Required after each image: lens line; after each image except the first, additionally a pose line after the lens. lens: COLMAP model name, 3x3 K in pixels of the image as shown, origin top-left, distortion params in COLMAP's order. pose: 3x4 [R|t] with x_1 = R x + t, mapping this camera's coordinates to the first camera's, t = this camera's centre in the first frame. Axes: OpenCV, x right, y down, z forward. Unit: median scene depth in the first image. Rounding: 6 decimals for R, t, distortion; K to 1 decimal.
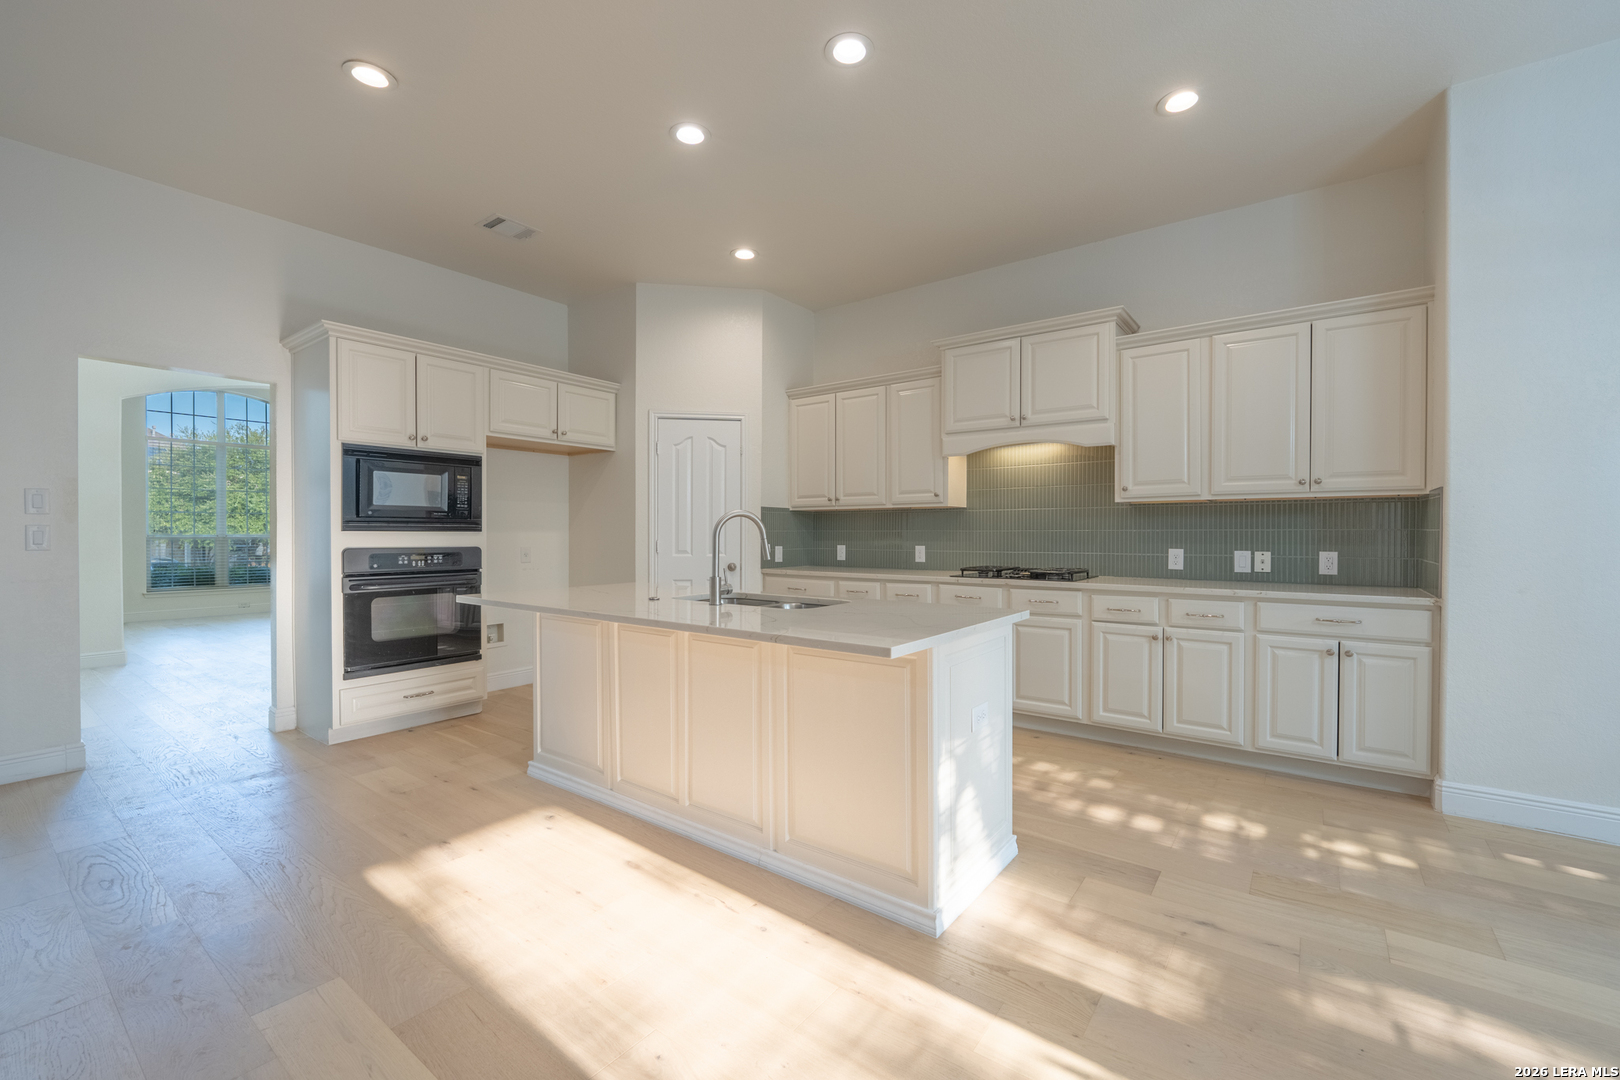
lens RADIAL K [[658.1, 0, 810.0], [0, 658.1, 540.0], [0, 0, 1]] dist [0.000926, -0.007408]
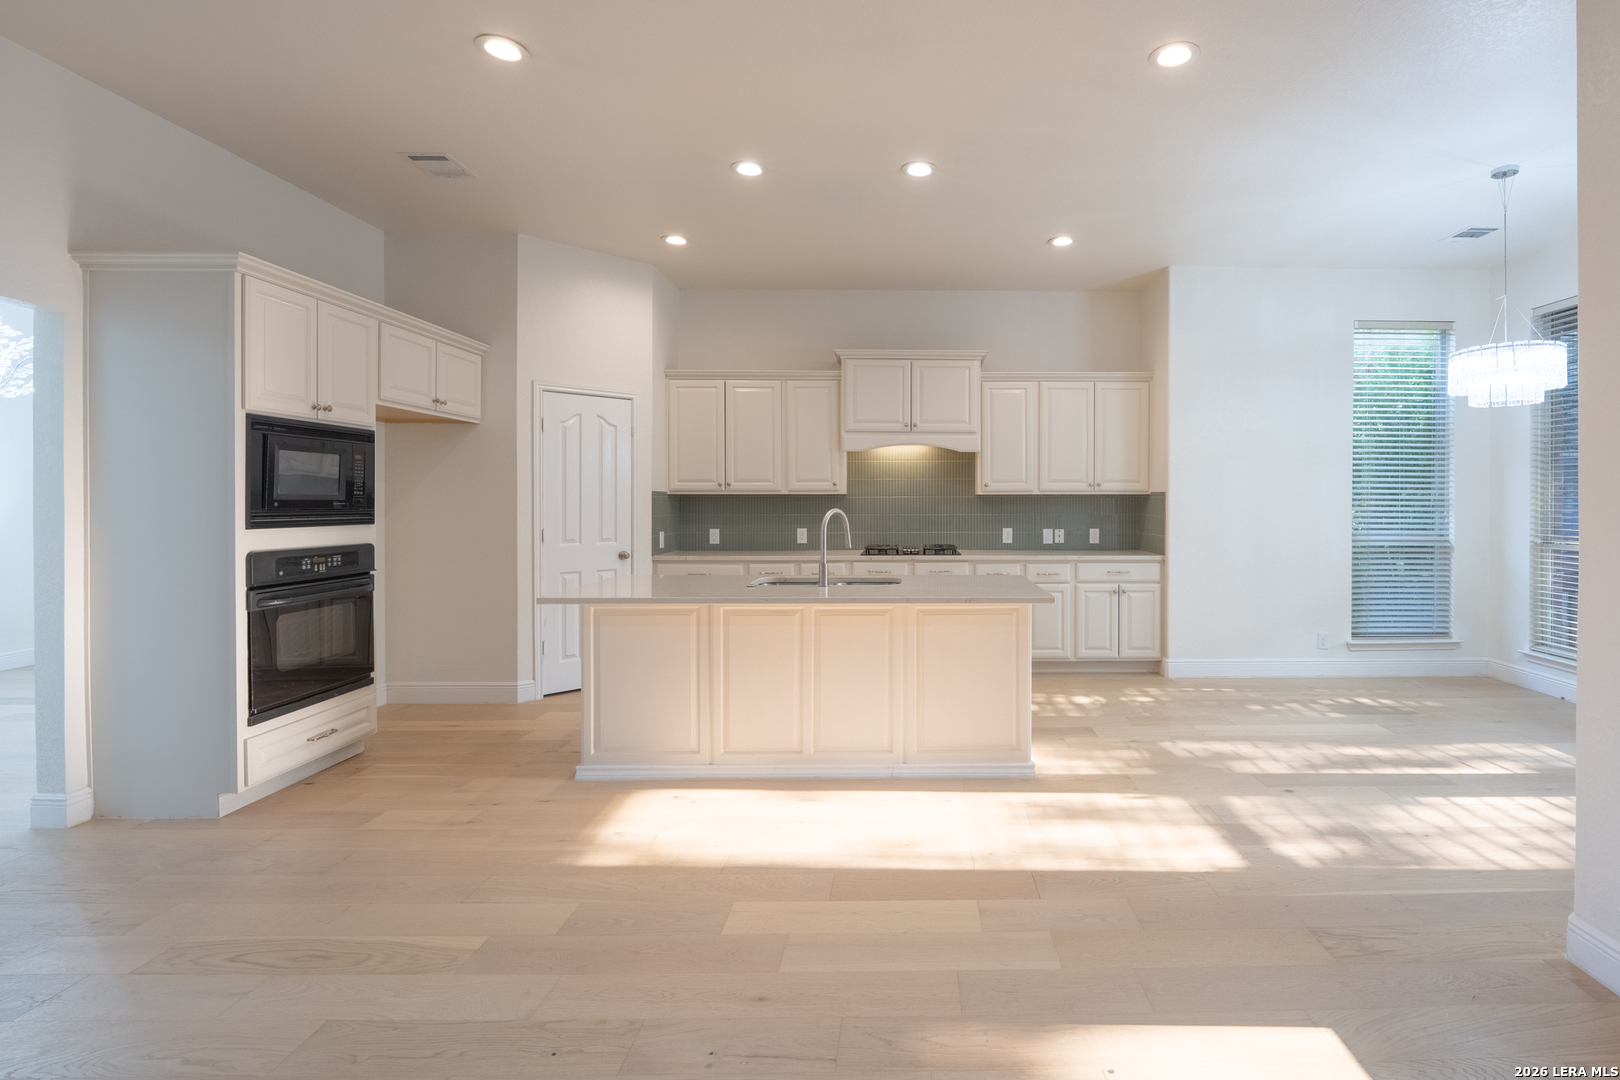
lens RADIAL K [[908.6, 0, 811.6], [0, 908.6, 499.1], [0, 0, 1]] dist [-0.004645, -0.001101]
pose [[0.789391, -0.004521, 0.613875, -0.833721], [0.006079, 0.999981, -0.000452, -0.043677], [-0.613861, 0.004089, 0.789403, -0.222094]]
